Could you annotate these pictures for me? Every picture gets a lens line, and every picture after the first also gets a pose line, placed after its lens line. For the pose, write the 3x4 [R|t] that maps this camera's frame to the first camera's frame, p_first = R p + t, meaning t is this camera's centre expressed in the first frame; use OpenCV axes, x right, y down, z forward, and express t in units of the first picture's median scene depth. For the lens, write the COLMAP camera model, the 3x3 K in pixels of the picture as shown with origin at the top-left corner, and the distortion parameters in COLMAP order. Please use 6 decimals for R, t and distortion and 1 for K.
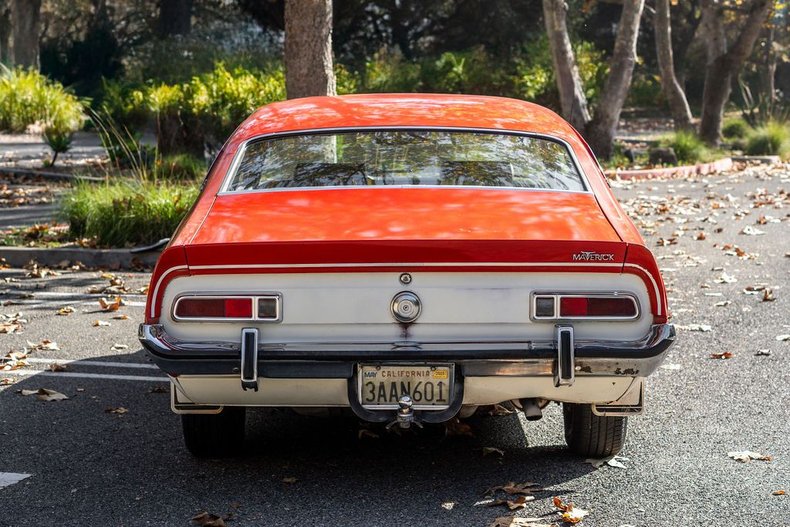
lens RADIAL K [[1698.1, 0, 395.8], [0, 1698.1, 267.7], [0, 0, 1]] dist [0.033872, 0.000000]
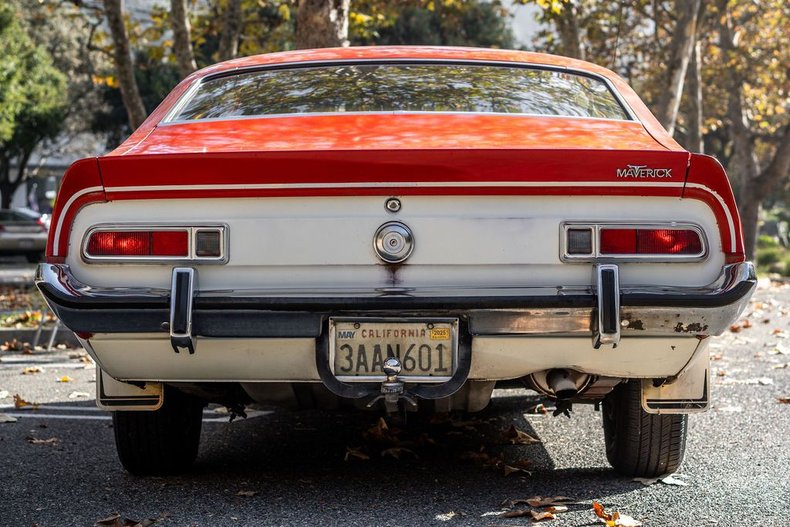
lens RADIAL K [[1698.1, 0, 390.5], [0, 1698.1, 260.3], [0, 0, 1]] dist [0.033872, 0.000000]
pose [[0.999778, -0.000310, -0.021057, 0.020365], [-0.001599, 0.995888, -0.090576, 0.098558], [0.020999, 0.090590, 0.995667, 0.254922]]
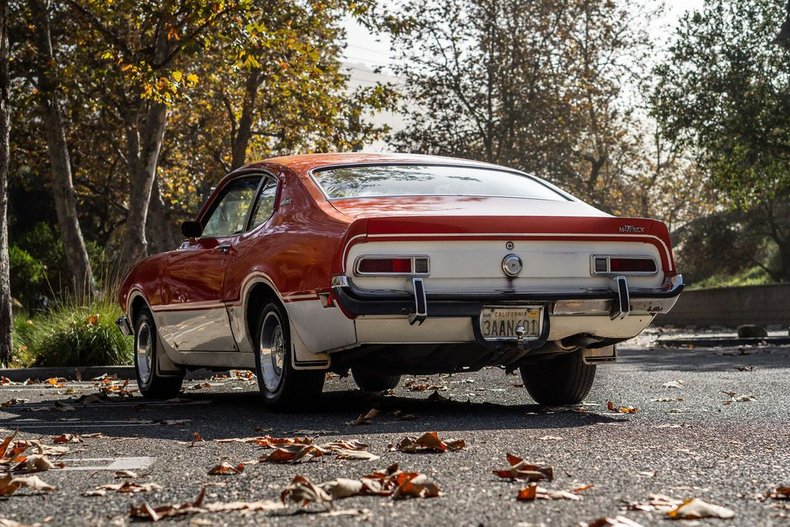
lens RADIAL K [[1698.1, 0, 396.7], [0, 1698.1, 260.8], [0, 0, 1]] dist [0.033872, 0.000000]
pose [[0.931703, 0.002476, 0.363214, -0.590288], [0.046393, 0.990975, -0.125762, 0.190686], [-0.360247, 0.134024, 0.923179, -0.259258]]
